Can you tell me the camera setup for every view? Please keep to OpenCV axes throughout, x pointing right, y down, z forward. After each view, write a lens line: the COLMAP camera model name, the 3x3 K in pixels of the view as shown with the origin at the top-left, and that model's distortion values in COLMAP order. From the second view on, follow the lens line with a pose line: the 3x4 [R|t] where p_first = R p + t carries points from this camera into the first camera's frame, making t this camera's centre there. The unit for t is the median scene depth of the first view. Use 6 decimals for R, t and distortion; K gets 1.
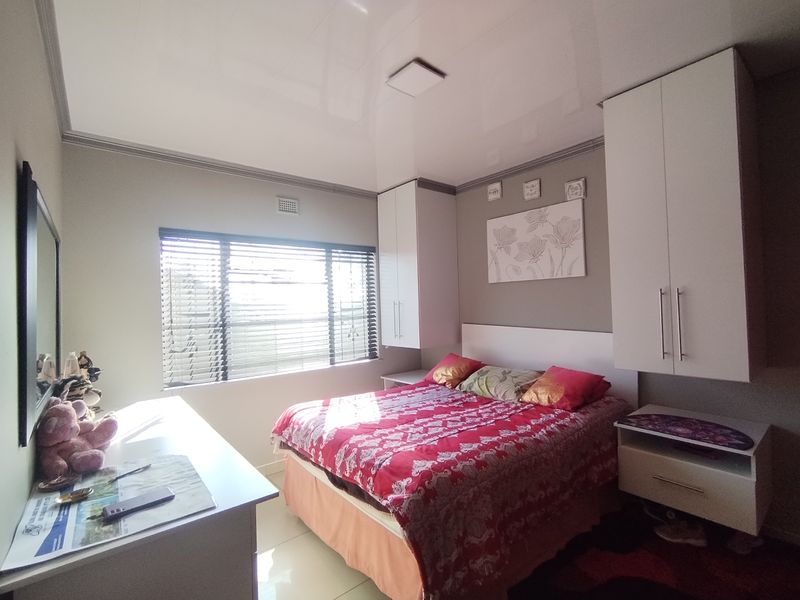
lens RADIAL K [[375.2, 0, 395.2], [0, 375.2, 297.1], [0, 0, 1]] dist [-0.001213, -0.000076]
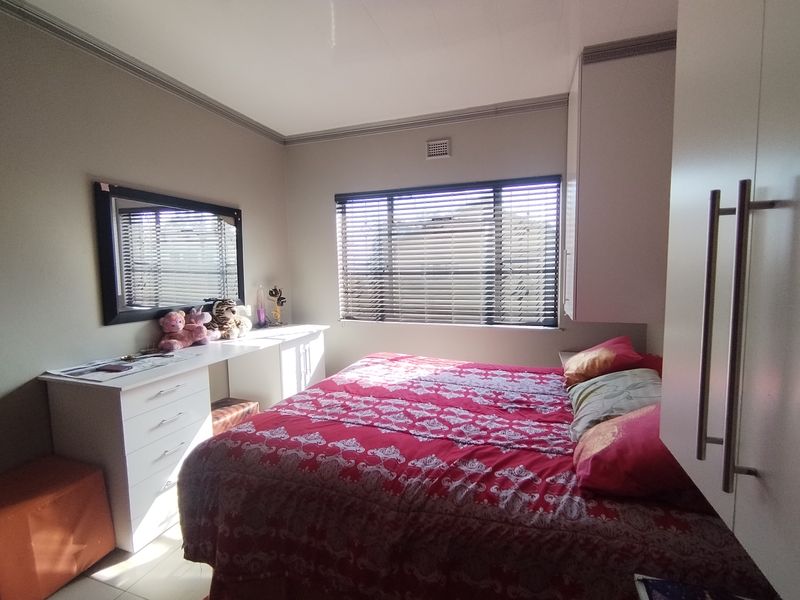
lens RADIAL K [[375.2, 0, 395.2], [0, 375.2, 297.1], [0, 0, 1]] dist [-0.001213, -0.000076]
pose [[0.523125, 0.101076, -0.846241, 0.696746], [0.025740, 0.990616, 0.134231, -0.006418], [0.851867, -0.092002, 0.515614, 0.562362]]
